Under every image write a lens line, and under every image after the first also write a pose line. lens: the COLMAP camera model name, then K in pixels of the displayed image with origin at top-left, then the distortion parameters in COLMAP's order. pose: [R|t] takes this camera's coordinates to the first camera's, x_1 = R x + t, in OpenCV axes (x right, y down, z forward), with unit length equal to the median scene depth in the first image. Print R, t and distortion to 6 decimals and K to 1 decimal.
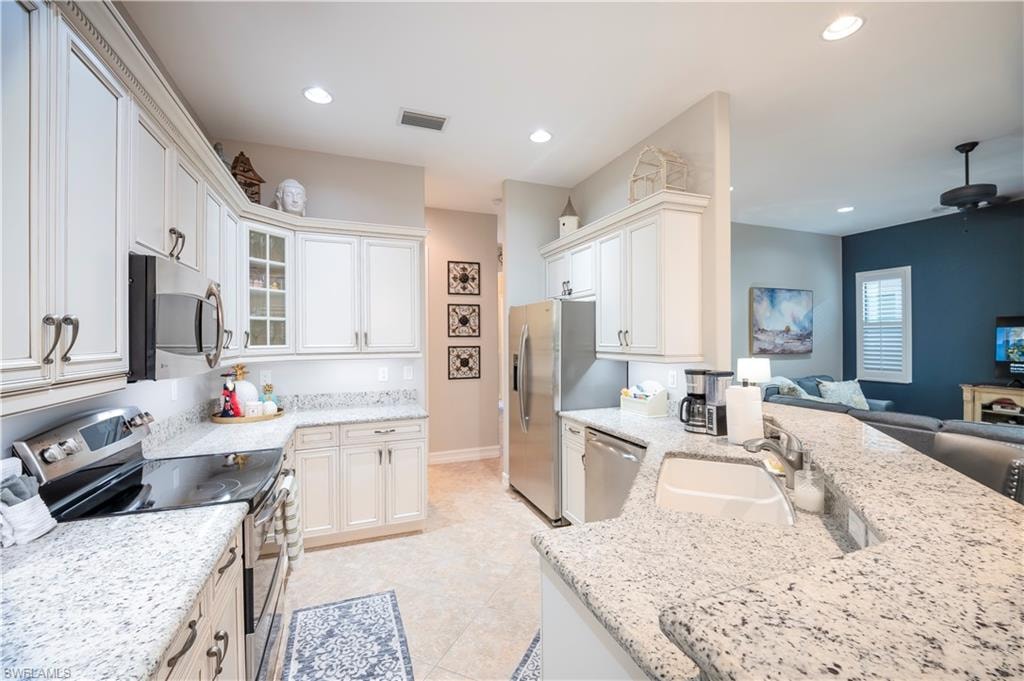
lens RADIAL K [[423.0, 0, 516.1], [0, 423.0, 340.6], [0, 0, 1]] dist [-0.012285, 0.000608]
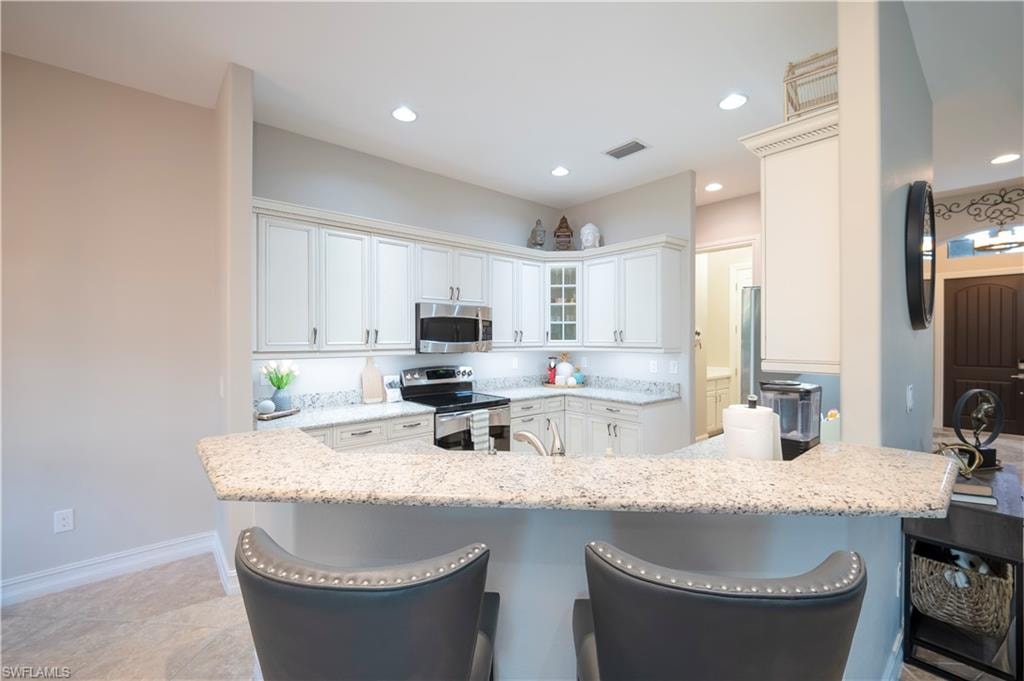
lens RADIAL K [[423.0, 0, 516.1], [0, 423.0, 340.6], [0, 0, 1]] dist [-0.012285, 0.000608]
pose [[0.329633, 0.009068, -0.944066, 0.462600], [-0.006552, 0.999952, 0.007317, 0.001742], [0.944086, 0.003774, 0.329676, 0.189118]]
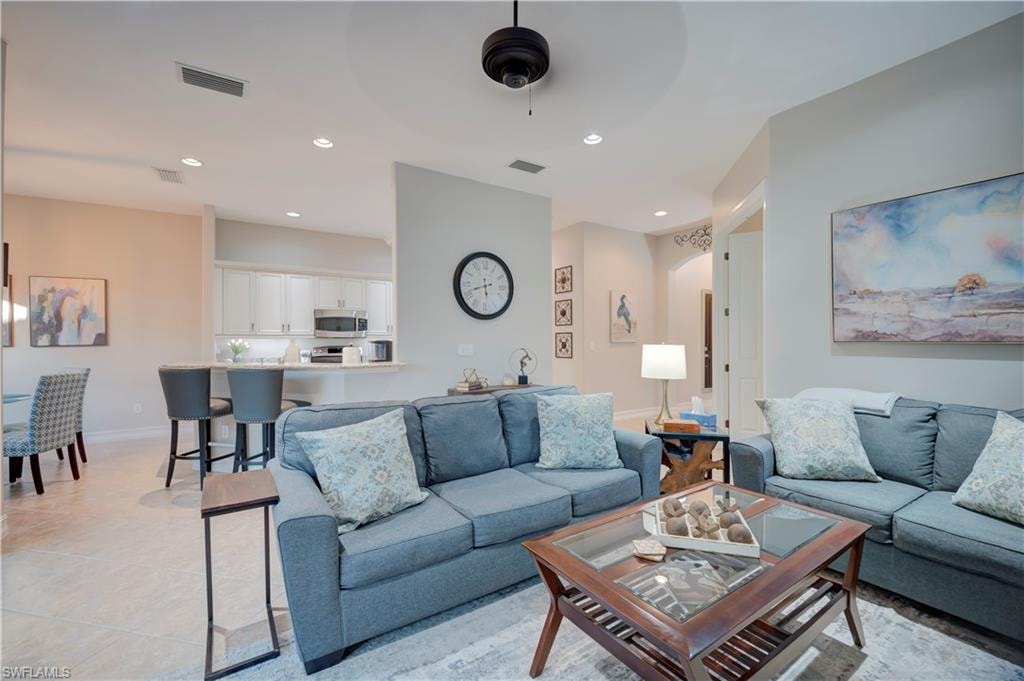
lens RADIAL K [[423.0, 0, 516.1], [0, 423.0, 340.6], [0, 0, 1]] dist [-0.012285, 0.000608]
pose [[0.213589, 0.005304, -0.976909, 1.109370], [-0.001748, 0.999986, 0.005047, 0.031566], [0.976922, 0.000630, 0.213595, 0.581970]]
